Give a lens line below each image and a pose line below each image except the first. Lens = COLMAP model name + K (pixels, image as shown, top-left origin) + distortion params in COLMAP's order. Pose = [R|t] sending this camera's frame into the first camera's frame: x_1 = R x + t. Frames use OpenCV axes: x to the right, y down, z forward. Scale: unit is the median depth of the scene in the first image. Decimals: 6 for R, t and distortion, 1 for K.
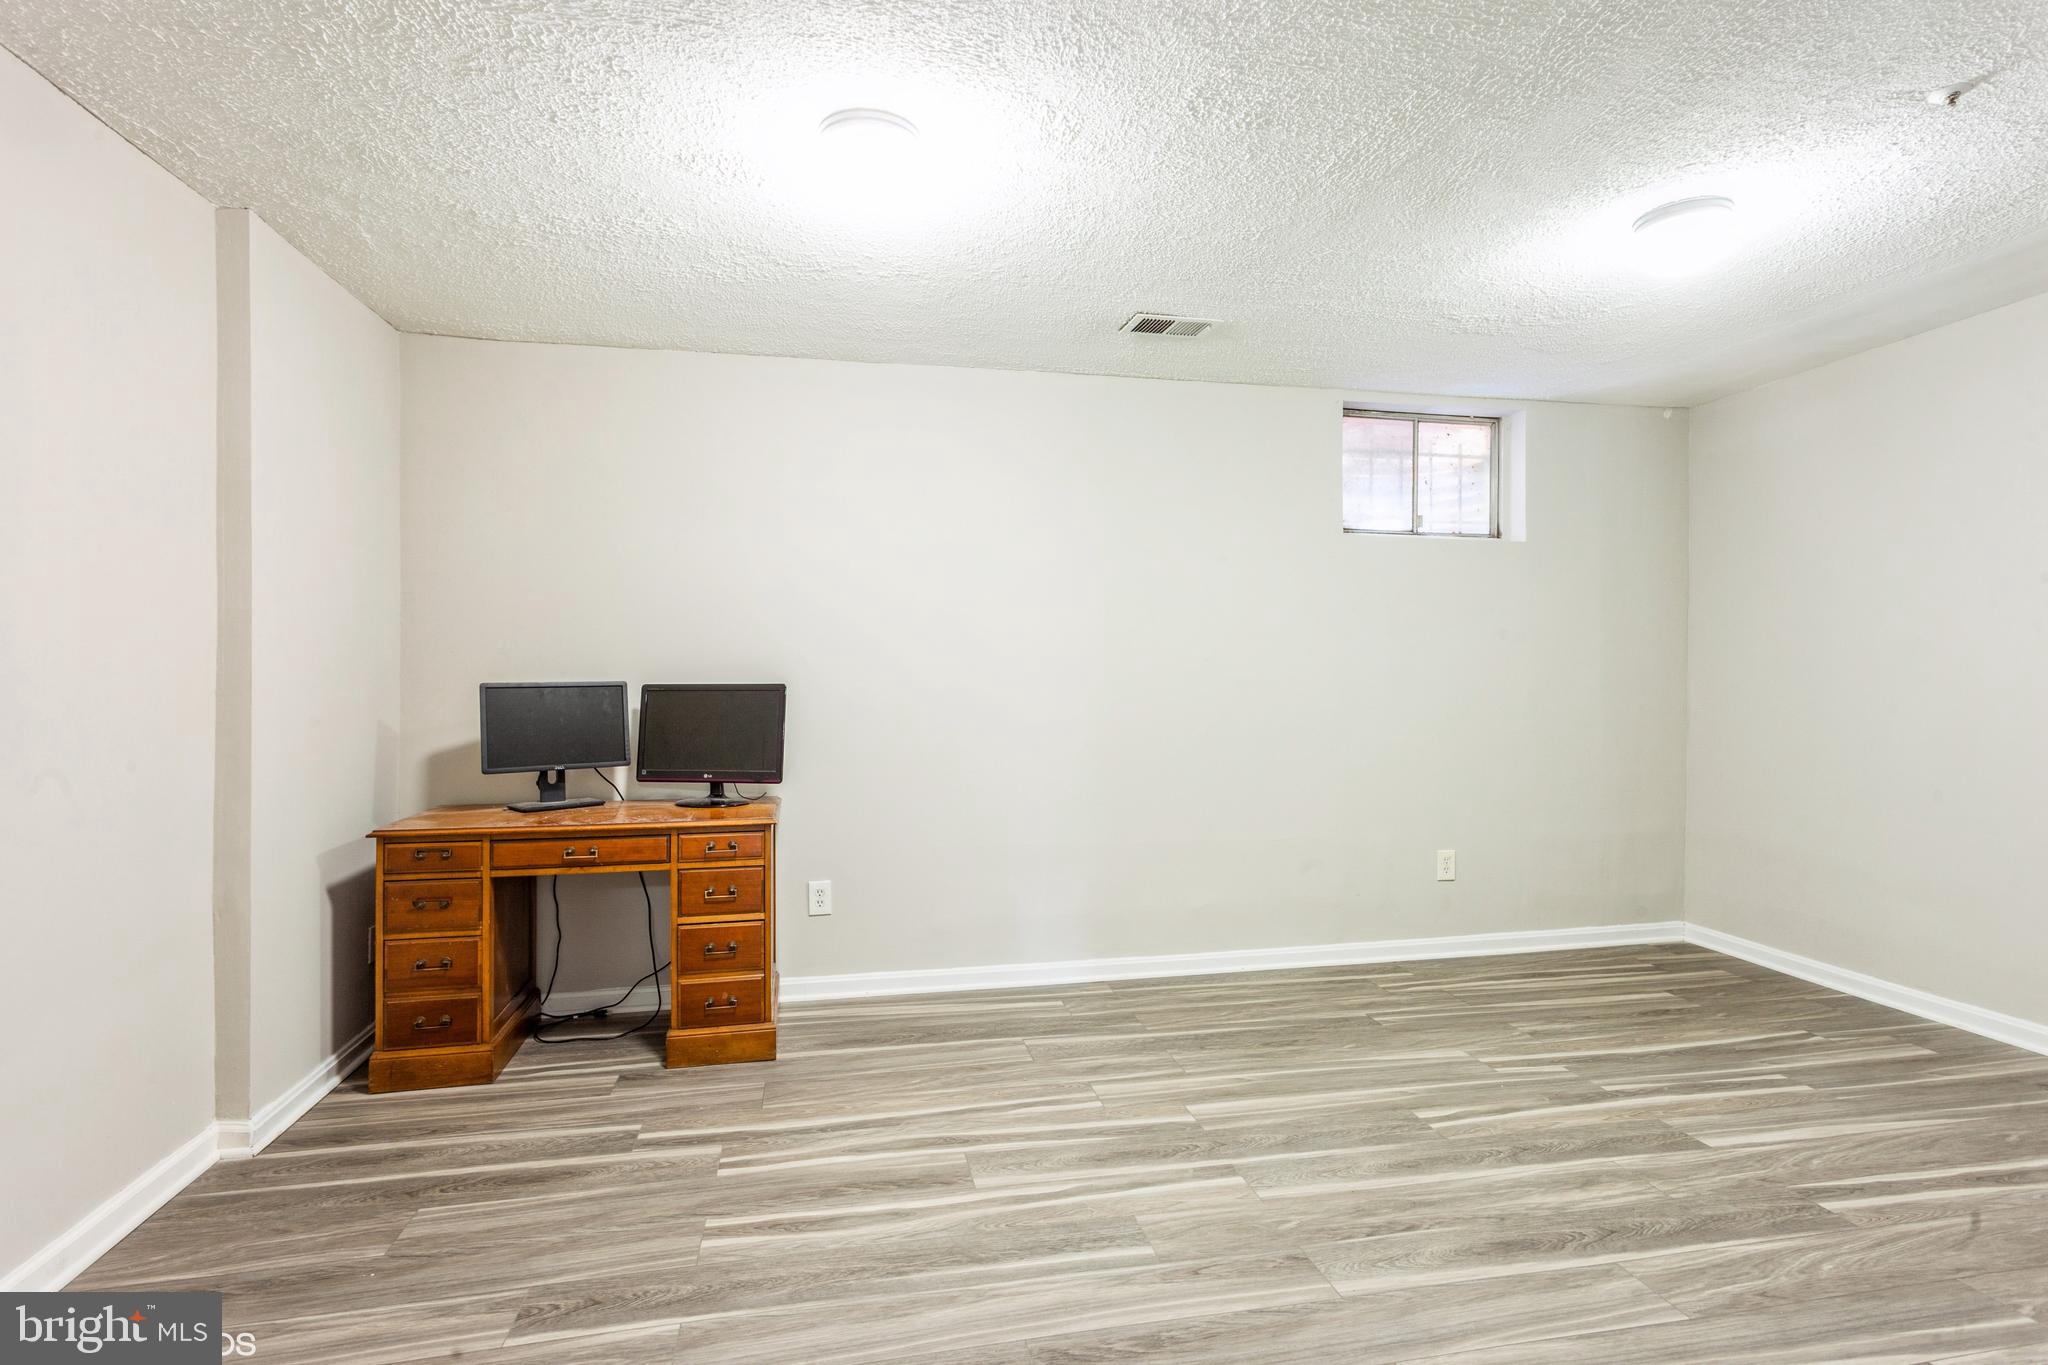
lens RADIAL K [[1009.2, 0, 1044.2], [0, 1009.2, 669.2], [0, 0, 1]] dist [0.000574, 0.000377]
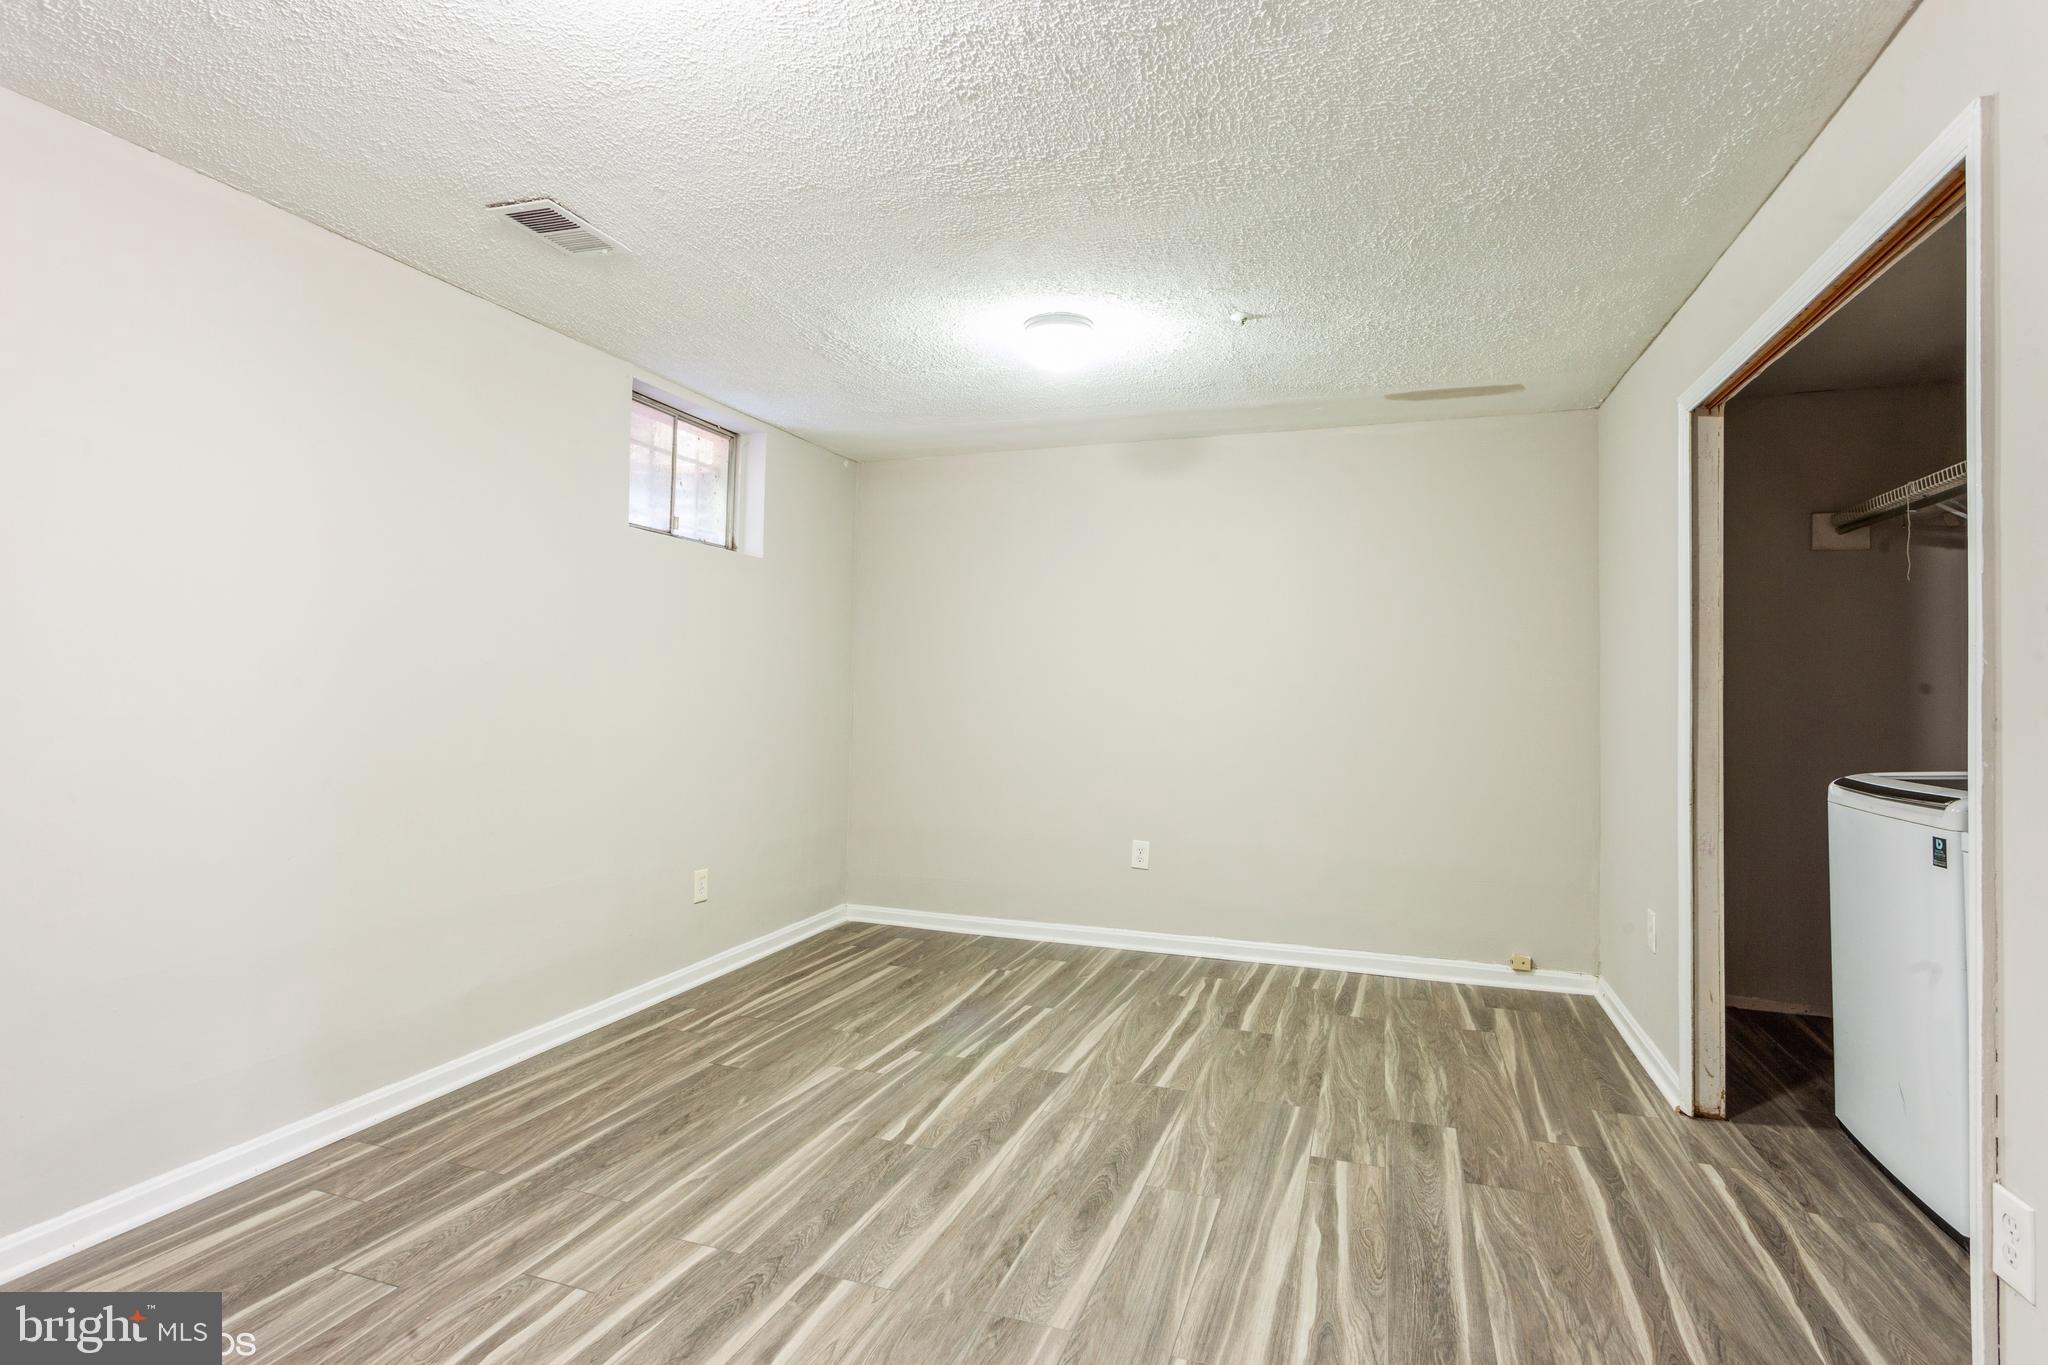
lens RADIAL K [[1004.6, 0, 1019.4], [0, 1004.6, 660.1], [0, 0, 1]] dist [-0.001566, 0.000628]
pose [[0.525295, 0.033367, 0.850266, -0.332813], [-0.015800, 0.999441, -0.029459, 0.003792], [-0.850774, 0.002040, 0.525528, 0.310015]]
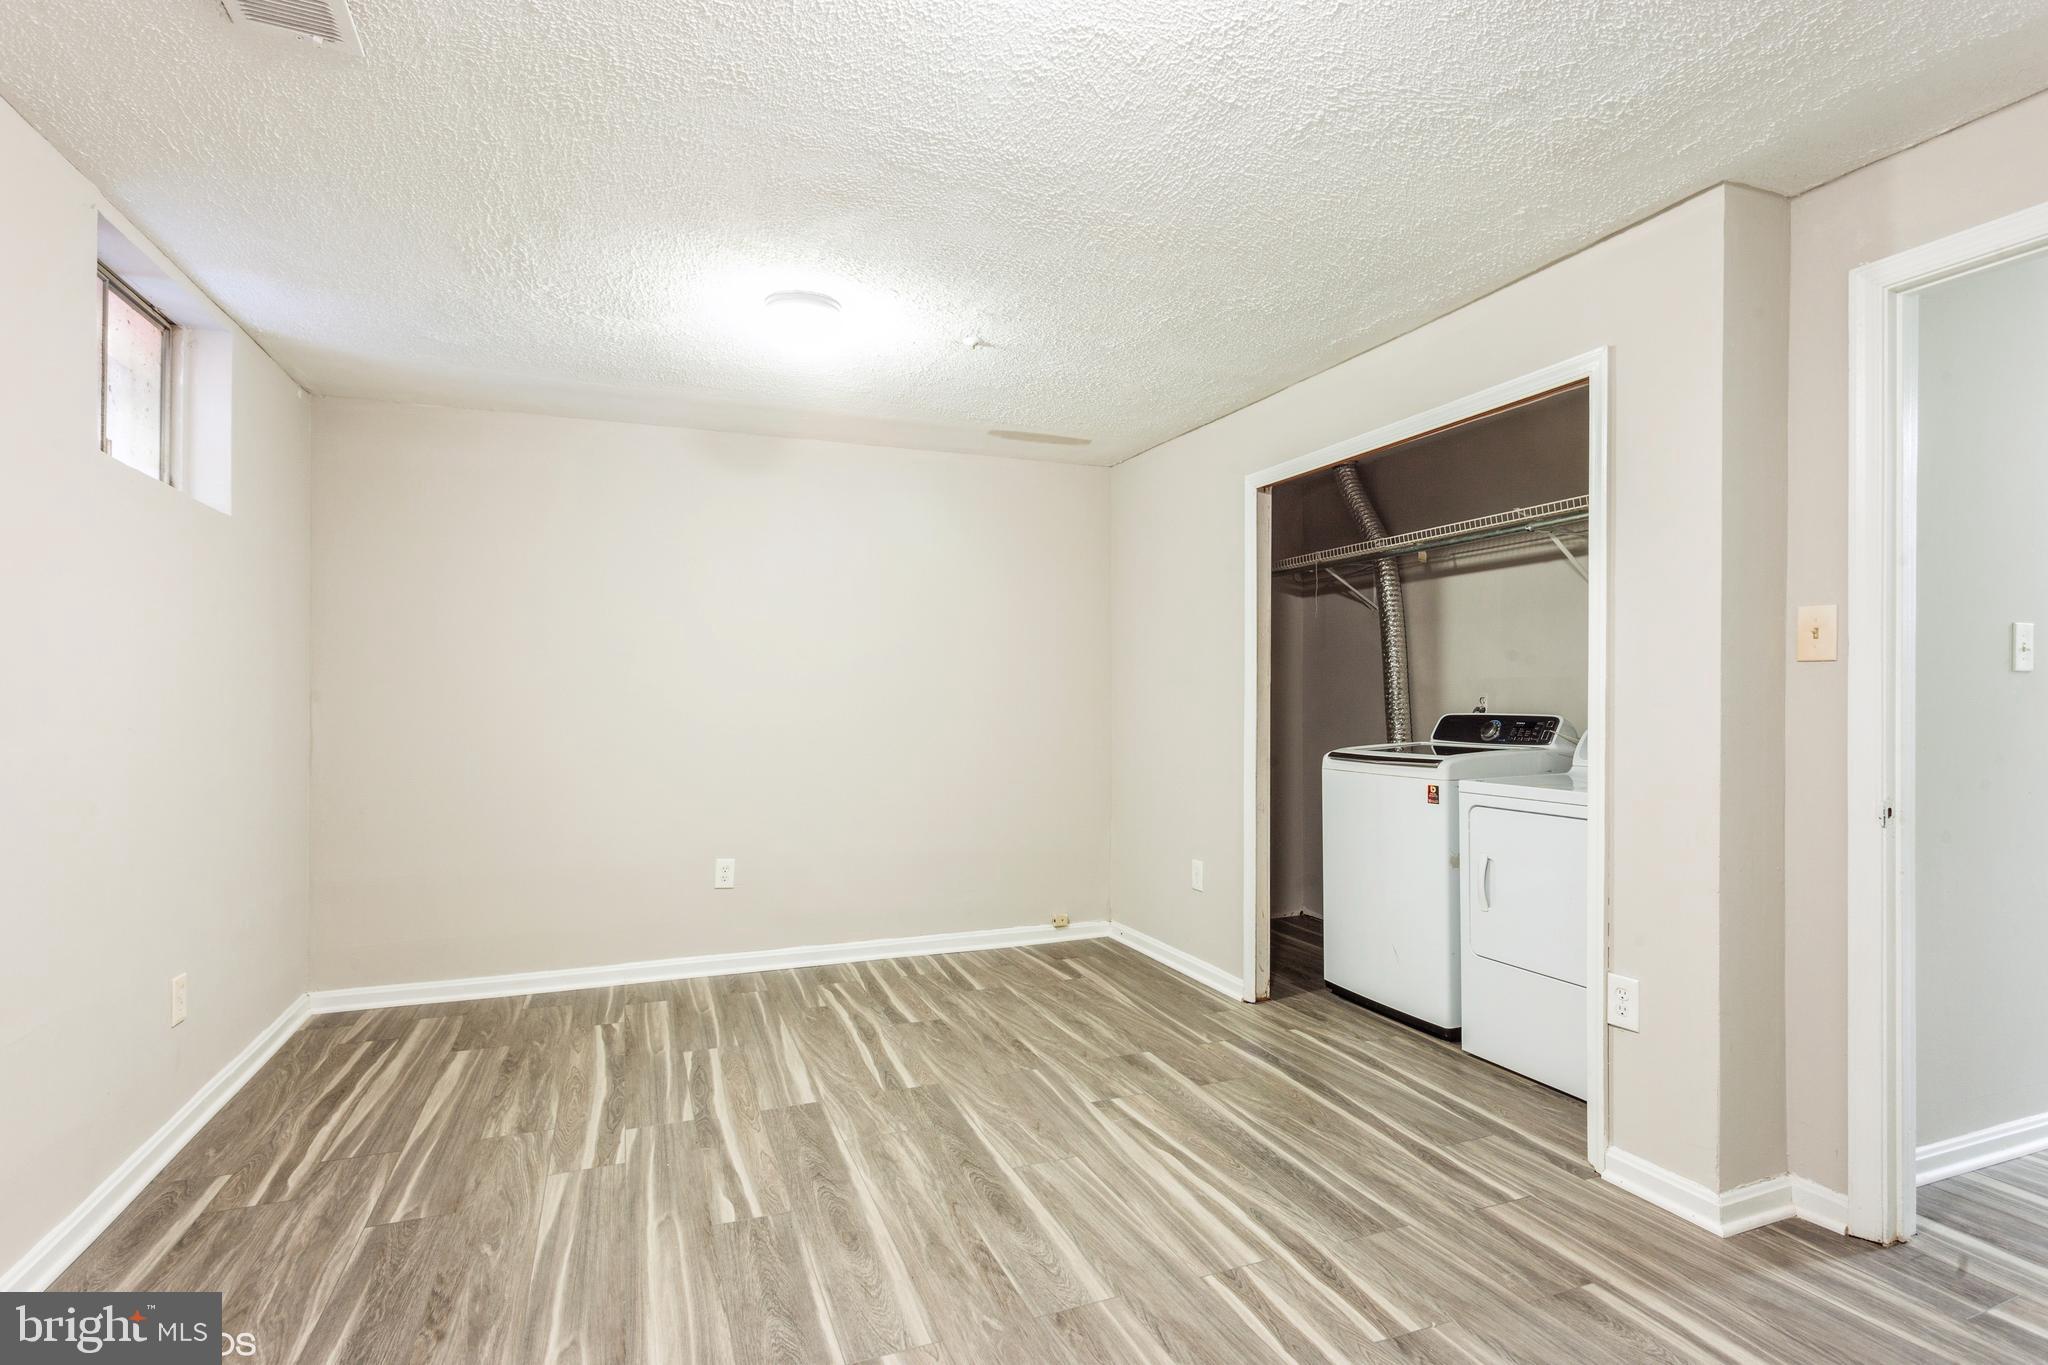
lens RADIAL K [[1008.7, 0, 1026.8], [0, 1008.7, 695.4], [0, 0, 1]] dist [0.000986, 0.001322]
pose [[-0.165319, 0.005460, 0.986225, -0.417975], [-0.000988, 0.999983, -0.005701, 0.004364], [-0.986240, -0.001917, -0.165311, 0.734439]]
